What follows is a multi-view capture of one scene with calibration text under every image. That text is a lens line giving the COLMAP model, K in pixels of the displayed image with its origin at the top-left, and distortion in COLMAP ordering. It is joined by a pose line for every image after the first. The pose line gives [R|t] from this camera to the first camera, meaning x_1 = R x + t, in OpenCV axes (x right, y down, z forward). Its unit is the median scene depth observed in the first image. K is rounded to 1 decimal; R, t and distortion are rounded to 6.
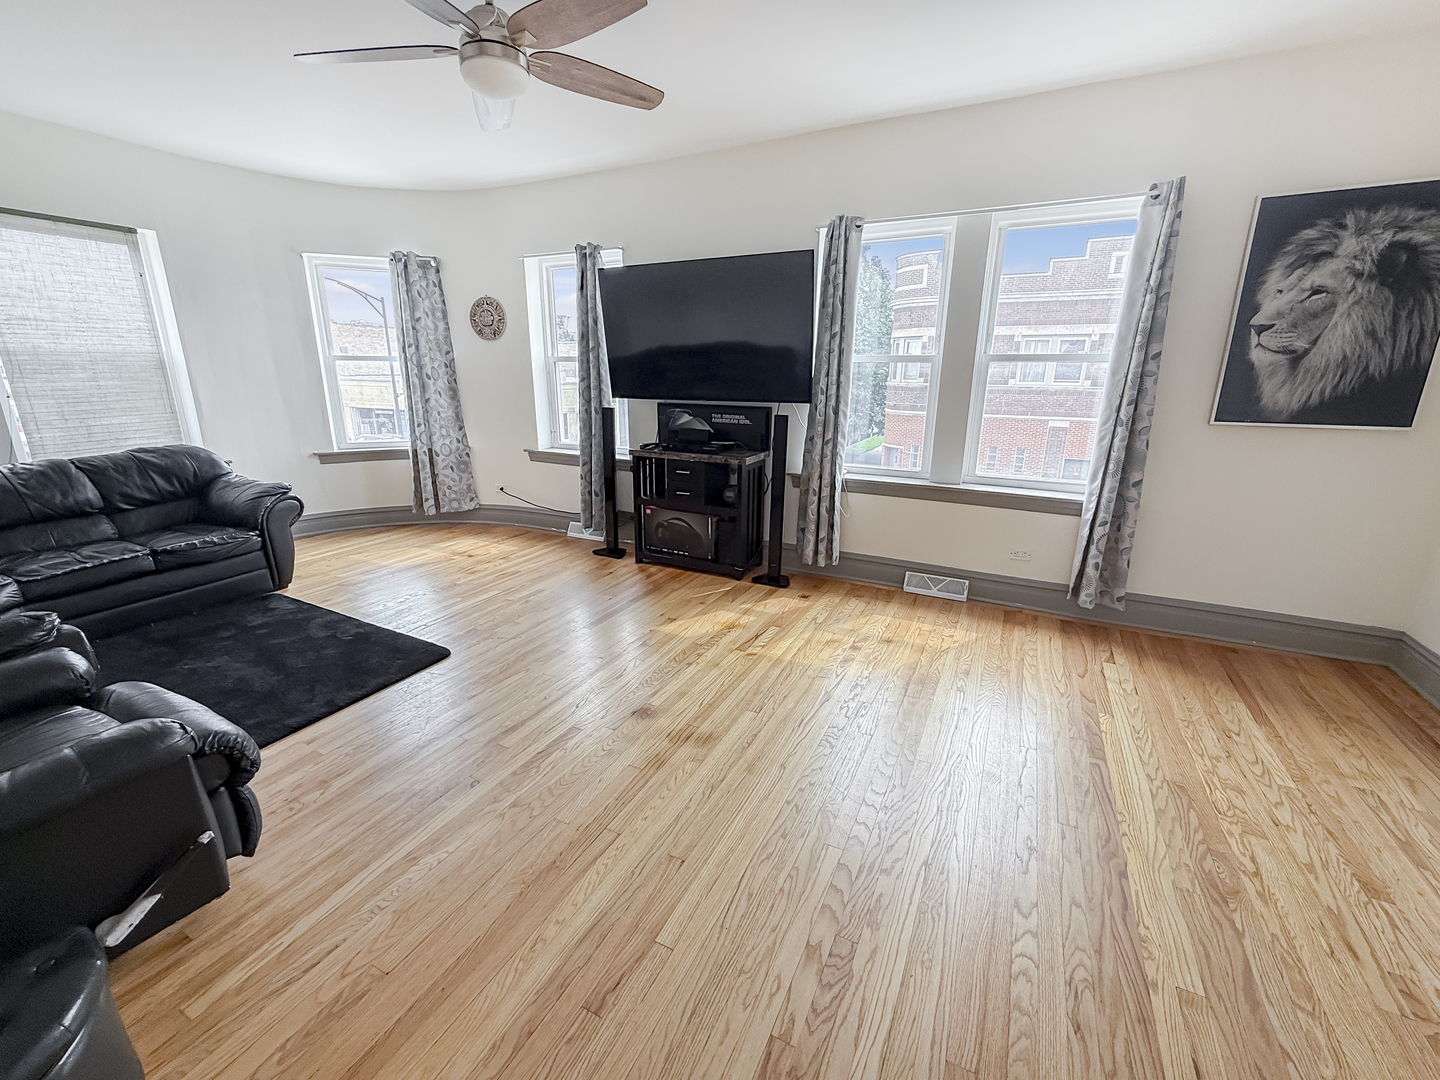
lens RADIAL K [[586.1, 0, 734.7], [0, 586.1, 539.2], [0, 0, 1]] dist [0.000755, -0.000788]
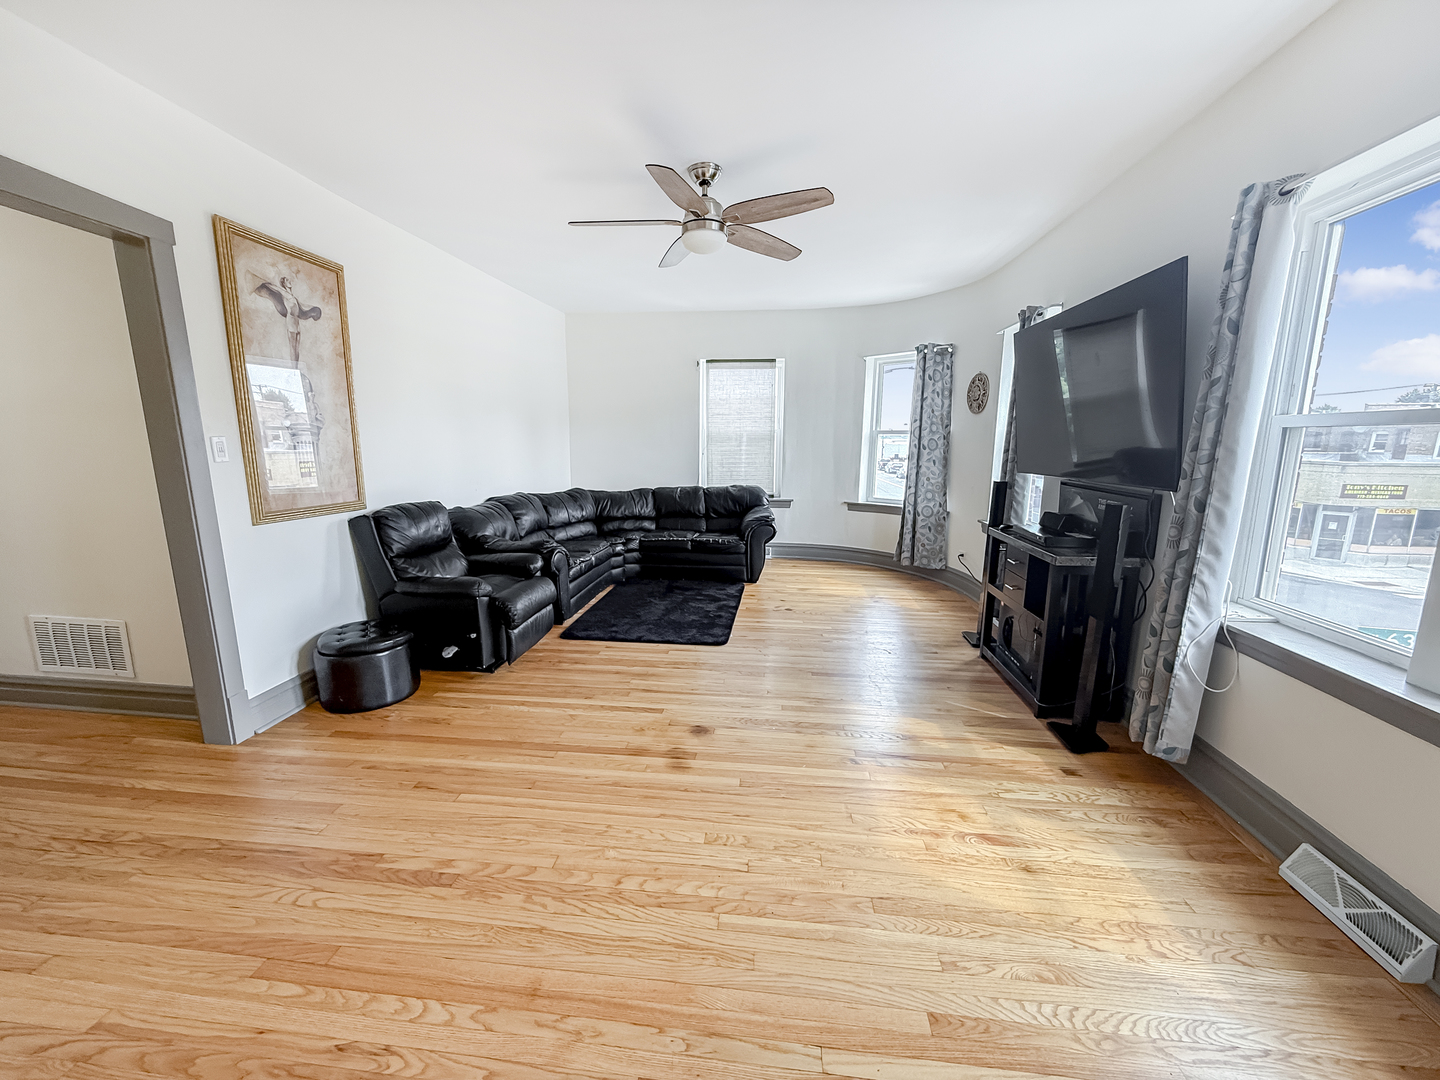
lens RADIAL K [[586.1, 0, 734.4], [0, 586.1, 545.3], [0, 0, 1]] dist [0.000755, -0.000788]
pose [[0.356173, 0.162831, -0.920123, 0.558465], [-0.264315, 0.962041, 0.067934, -0.094685], [0.896258, 0.219006, 0.385692, 0.349975]]
